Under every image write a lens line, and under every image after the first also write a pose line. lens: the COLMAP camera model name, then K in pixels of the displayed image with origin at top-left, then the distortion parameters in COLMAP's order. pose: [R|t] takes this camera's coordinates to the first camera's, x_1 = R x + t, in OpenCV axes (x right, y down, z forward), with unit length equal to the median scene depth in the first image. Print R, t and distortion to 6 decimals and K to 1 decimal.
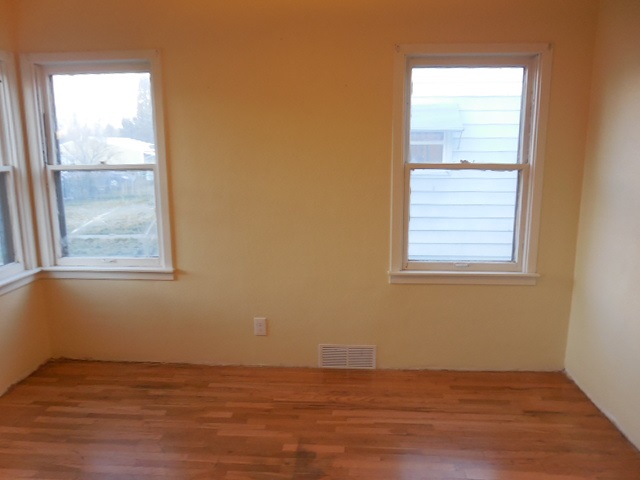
lens RADIAL K [[527.6, 0, 320.0], [0, 527.6, 240.0], [0, 0, 1]] dist [-0.010072, 0.003510]
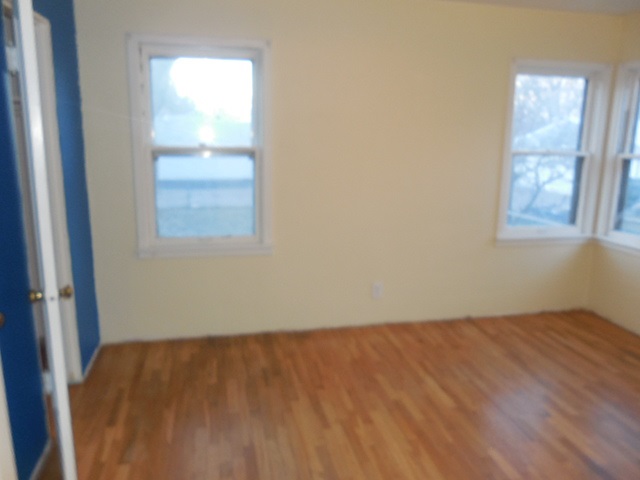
lens RADIAL K [[527.6, 0, 320.0], [0, 527.6, 240.0], [0, 0, 1]] dist [-0.010072, 0.003510]
pose [[0.299734, 0.214554, -0.929584, 0.456612], [-0.213119, 0.964818, 0.153969, 0.012934], [0.929914, 0.151963, 0.334914, -0.022231]]
